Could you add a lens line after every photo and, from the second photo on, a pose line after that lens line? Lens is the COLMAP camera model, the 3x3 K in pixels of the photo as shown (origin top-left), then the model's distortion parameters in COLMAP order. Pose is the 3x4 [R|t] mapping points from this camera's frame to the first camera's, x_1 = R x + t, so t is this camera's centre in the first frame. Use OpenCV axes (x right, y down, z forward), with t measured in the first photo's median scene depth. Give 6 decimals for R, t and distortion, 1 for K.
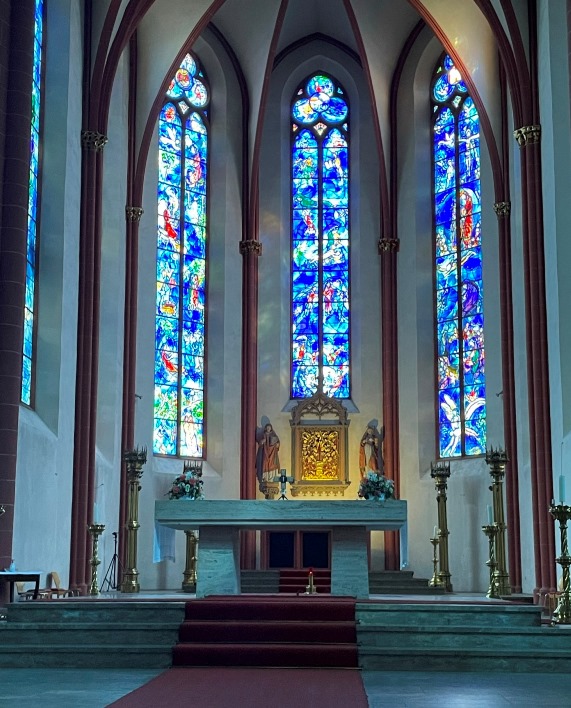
lens RADIAL K [[1066.5, 0, 291.8], [0, 1066.5, 395.8], [0, 0, 1]] dist [0.095657, 0.000000]
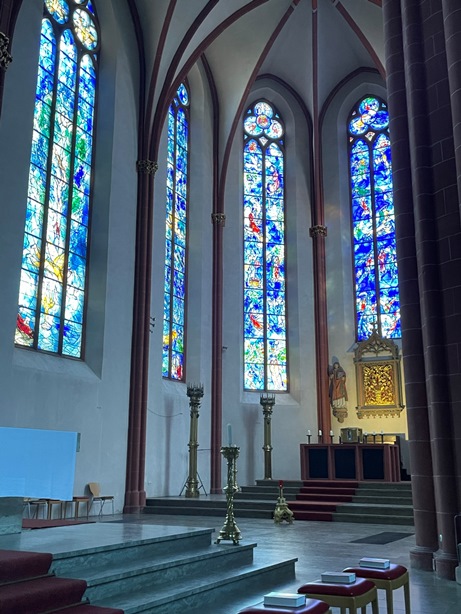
lens RADIAL K [[649.5, 0, 227.8], [0, 649.5, 302.1], [0, 0, 1]] dist [0.069275, 0.000000]
pose [[0.902587, -0.102822, -0.418049, 0.195701], [0.066750, 0.992740, -0.100056, 0.024012], [0.425302, 0.062404, 0.902897, 0.225537]]
